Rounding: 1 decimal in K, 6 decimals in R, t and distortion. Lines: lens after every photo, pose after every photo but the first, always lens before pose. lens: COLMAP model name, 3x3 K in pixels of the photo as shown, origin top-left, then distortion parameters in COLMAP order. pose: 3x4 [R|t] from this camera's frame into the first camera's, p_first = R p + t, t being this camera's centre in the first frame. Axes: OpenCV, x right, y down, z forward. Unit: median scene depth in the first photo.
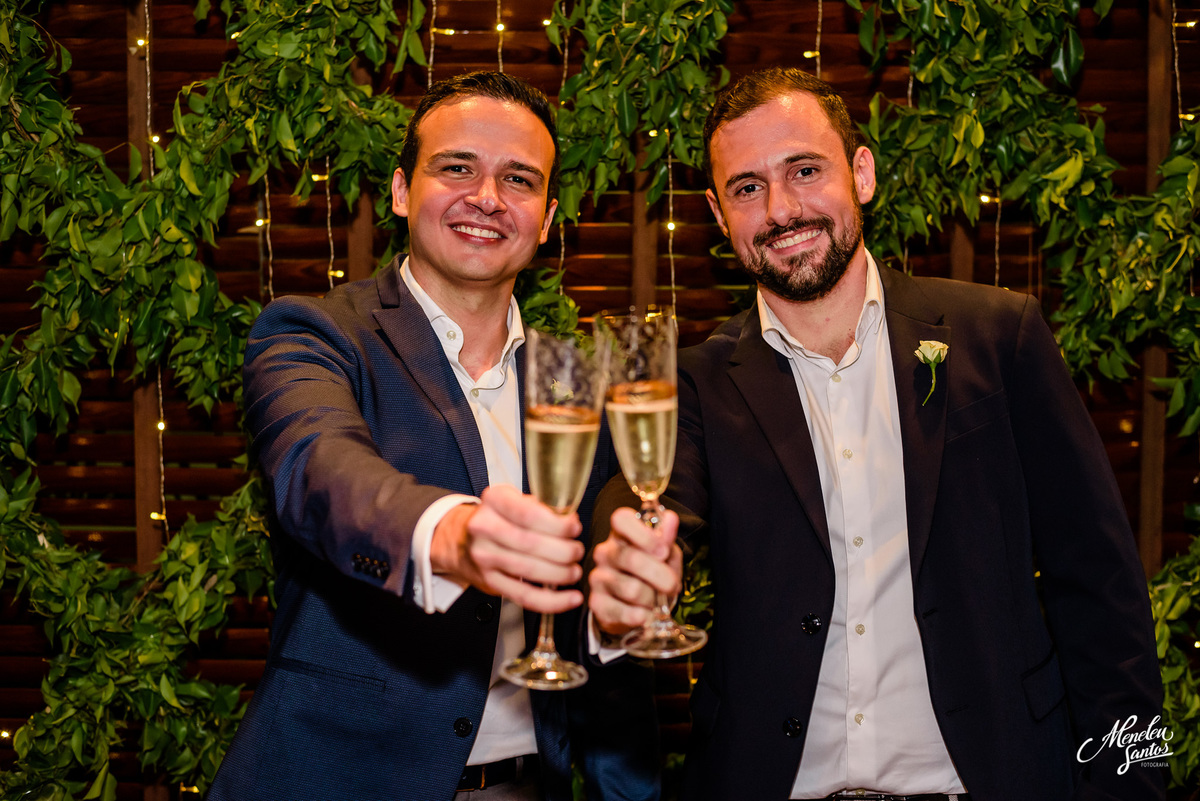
lens RADIAL K [[1740.2, 0, 599.5], [0, 1740.2, 395.6], [0, 0, 1]] dist [-0.101589, 0.019679]
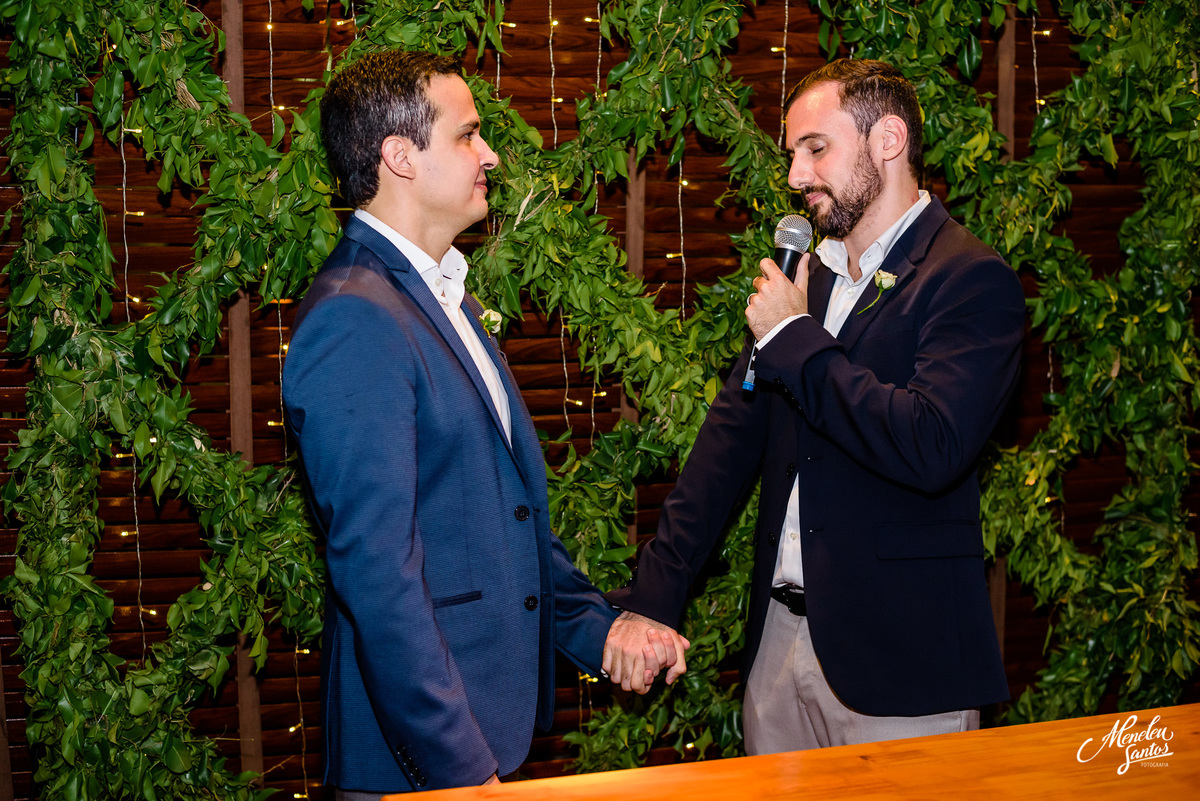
lens RADIAL K [[1740.2, 0, 599.5], [0, 1740.2, 395.6], [0, 0, 1]] dist [-0.101589, 0.019679]
pose [[0.967656, -0.026520, 0.250877, -0.351834], [0.020692, 0.999452, 0.025840, 0.024911], [-0.251425, -0.019813, 0.967674, -0.225412]]
